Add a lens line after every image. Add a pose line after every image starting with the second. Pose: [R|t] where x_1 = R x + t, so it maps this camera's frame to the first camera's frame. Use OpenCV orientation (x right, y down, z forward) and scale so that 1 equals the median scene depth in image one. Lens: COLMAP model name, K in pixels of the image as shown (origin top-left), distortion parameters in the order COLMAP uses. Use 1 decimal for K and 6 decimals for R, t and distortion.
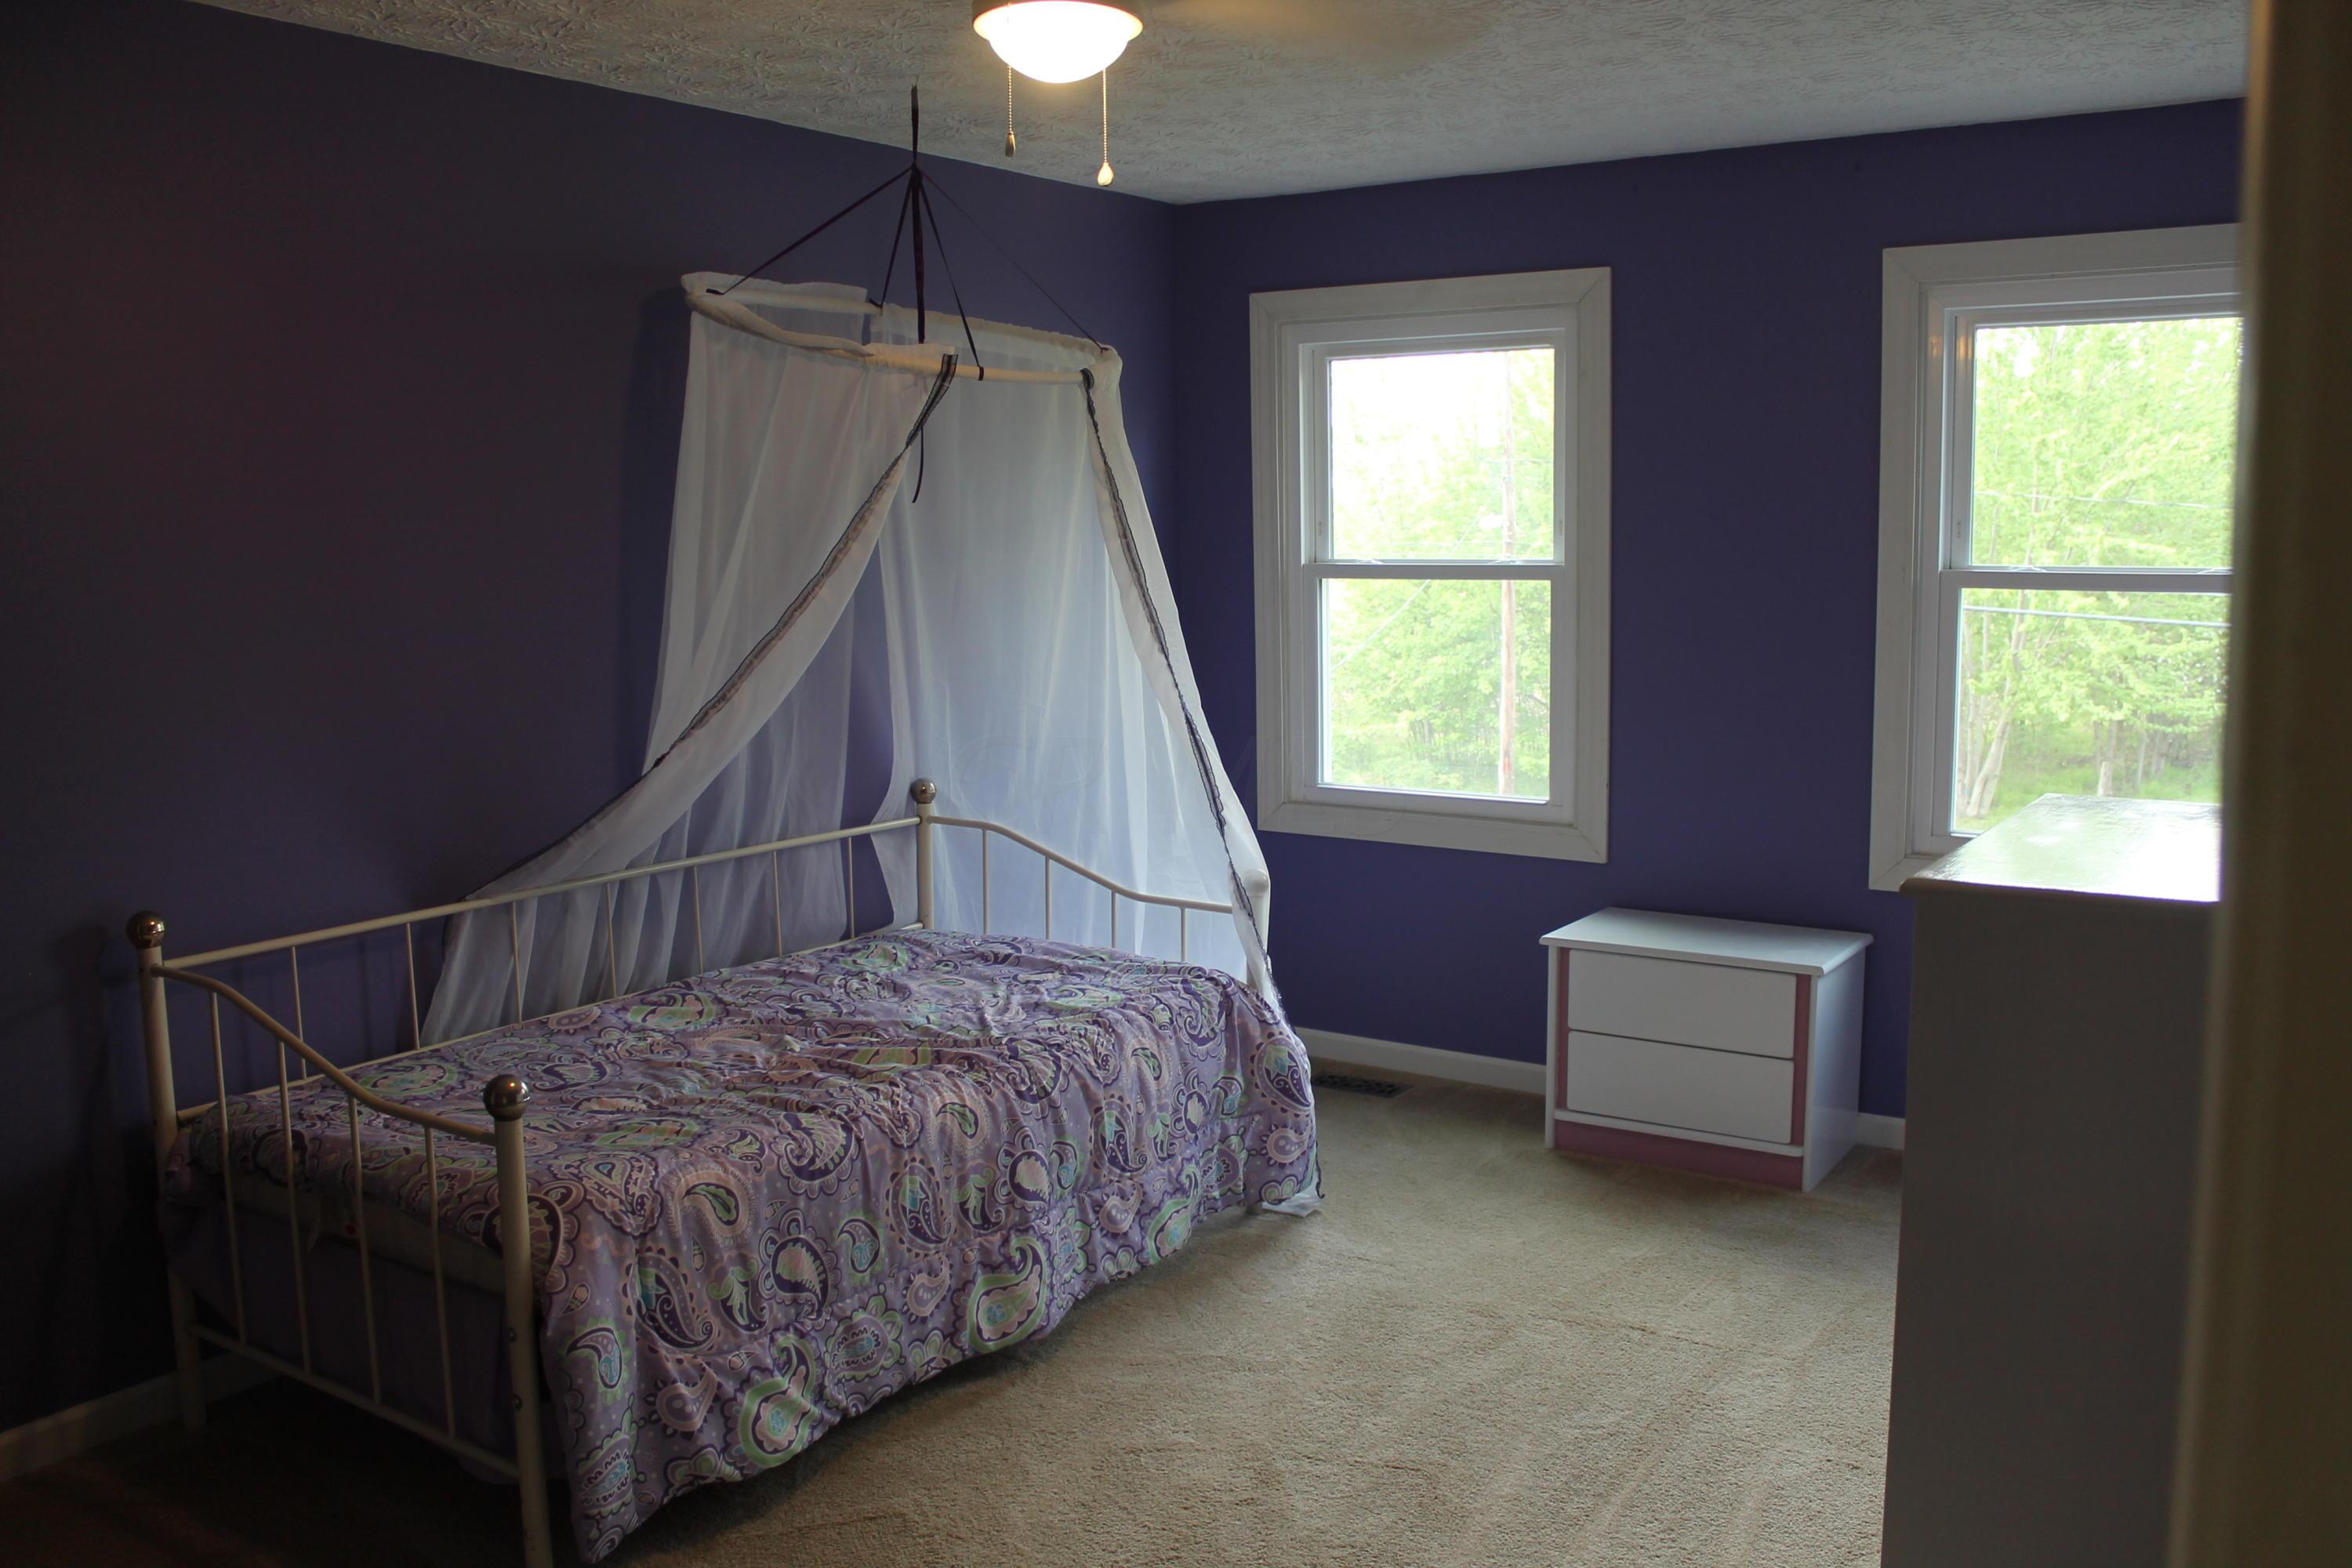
lens RADIAL K [[1977.6, 0, 1181.6], [0, 1977.6, 793.9], [0, 0, 1]] dist [-0.165307, 0.159724]
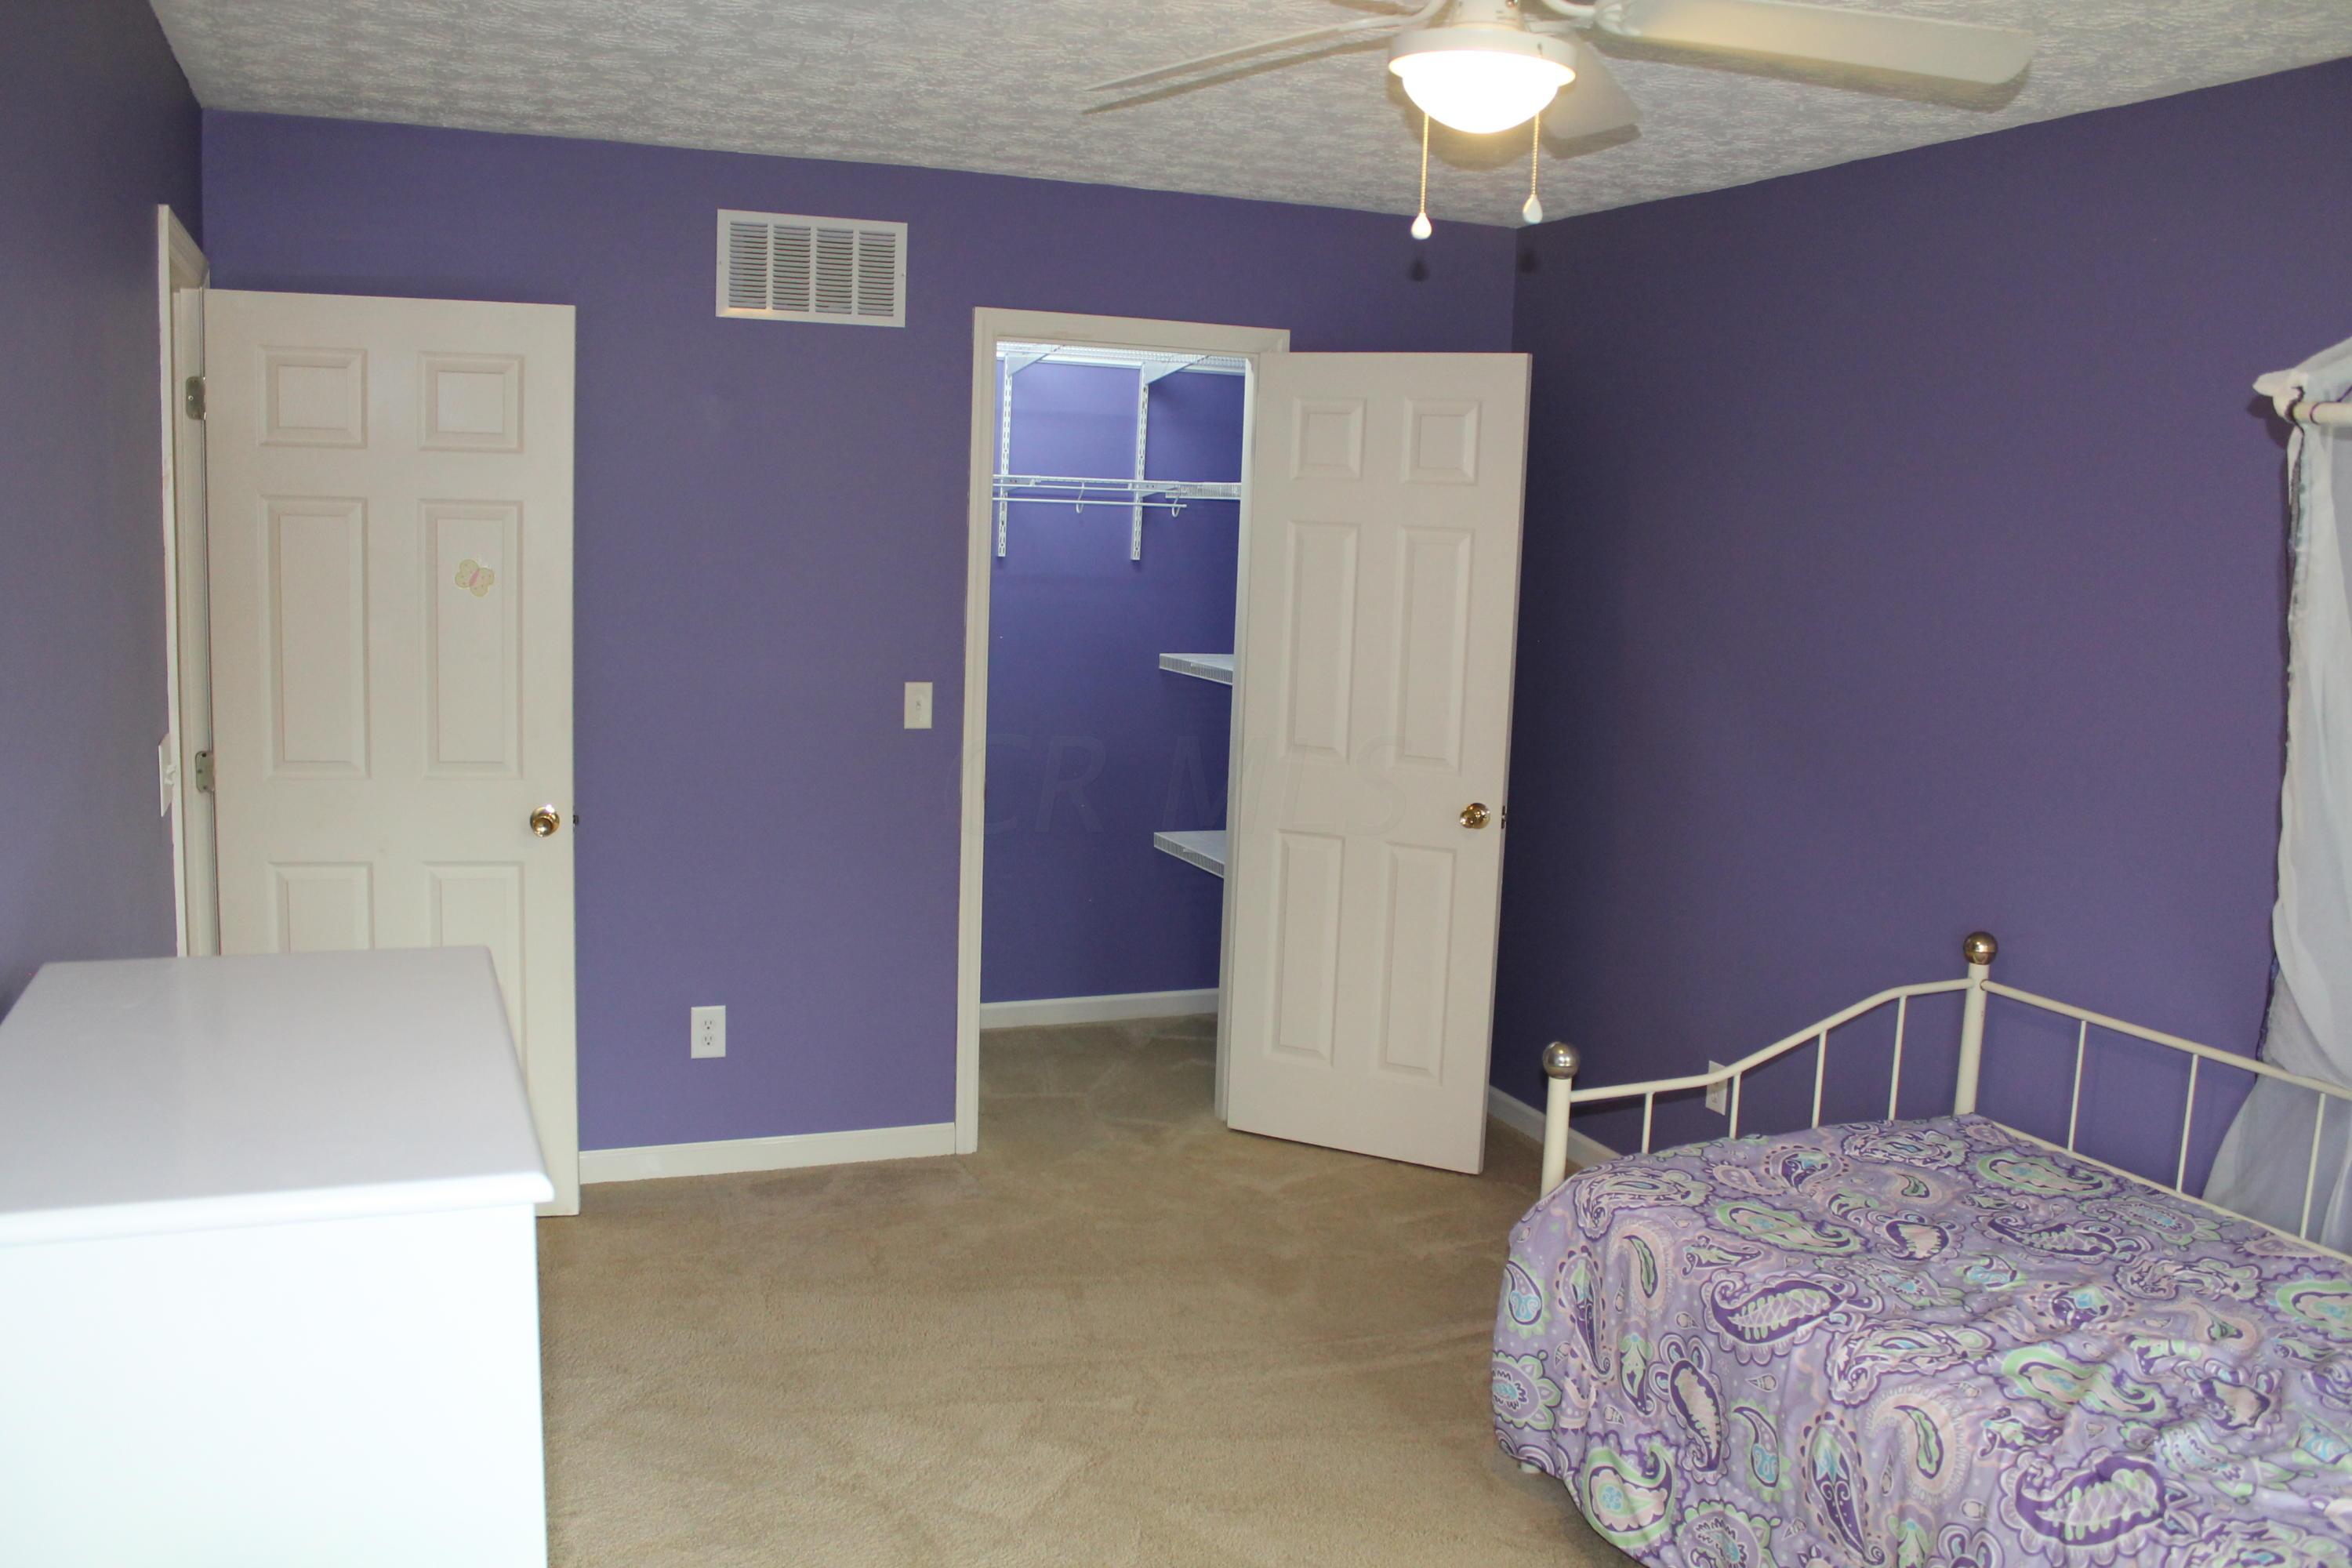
lens RADIAL K [[1977.6, 0, 1181.6], [0, 1977.6, 793.9], [0, 0, 1]] dist [-0.165307, 0.159724]
pose [[-0.561280, 0.108107, -0.820535, 0.674021], [-0.136461, 0.965774, 0.220587, -0.210871], [0.816298, 0.235782, -0.527318, 1.219504]]
